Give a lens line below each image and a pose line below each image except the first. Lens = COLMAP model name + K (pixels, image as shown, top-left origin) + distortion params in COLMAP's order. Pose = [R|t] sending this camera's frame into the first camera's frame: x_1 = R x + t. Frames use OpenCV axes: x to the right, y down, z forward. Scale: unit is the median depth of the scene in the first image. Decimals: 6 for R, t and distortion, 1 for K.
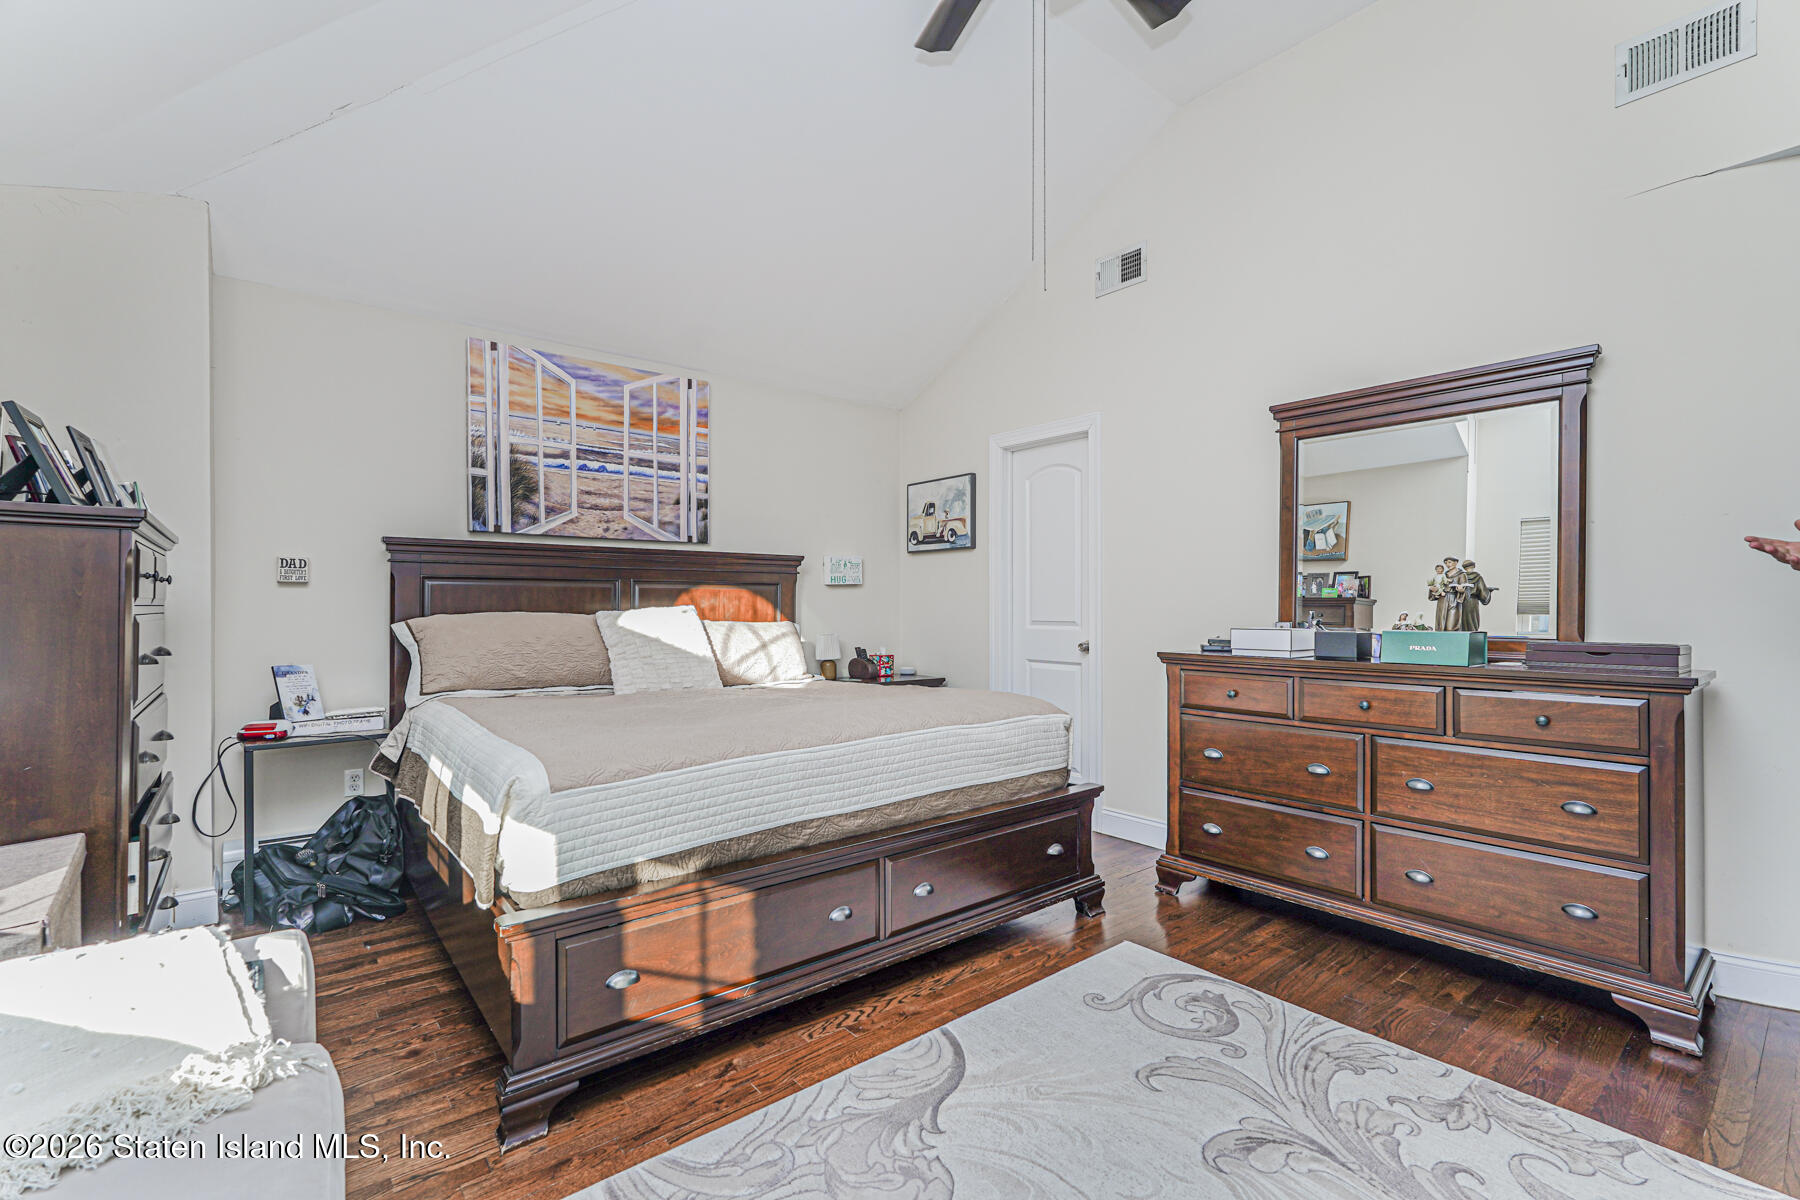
lens RADIAL K [[802.4, 0, 900.0], [0, 802.4, 600.0], [0, 0, 1]] dist [-0.000321, -0.000027]
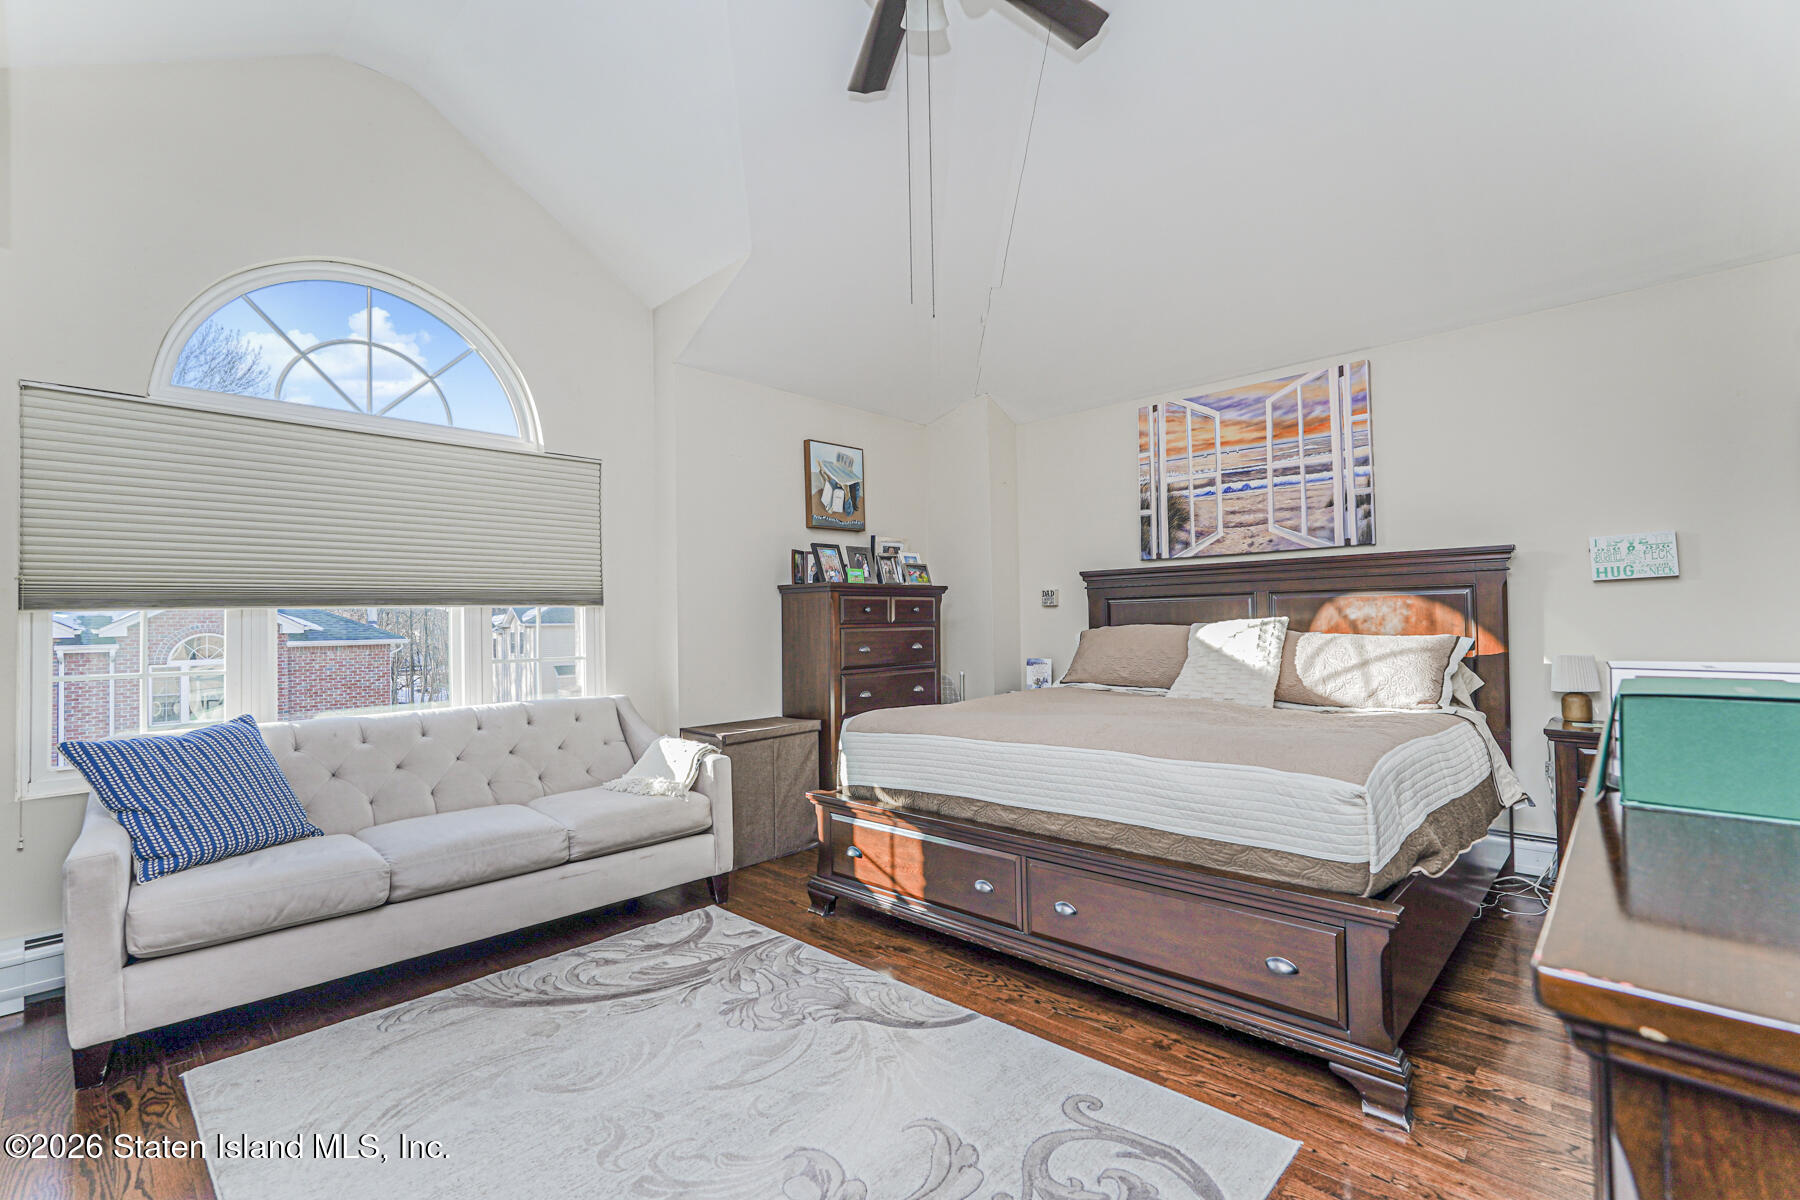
lens RADIAL K [[793.7, 0, 898.2], [0, 793.7, 606.6], [0, 0, 1]] dist [-0.017464, 0.009493]
pose [[0.124936, -0.022553, -0.991908, 0.604135], [0.021580, 0.999567, -0.020009, 0.003508], [0.991930, -0.018906, 0.125368, 0.423268]]
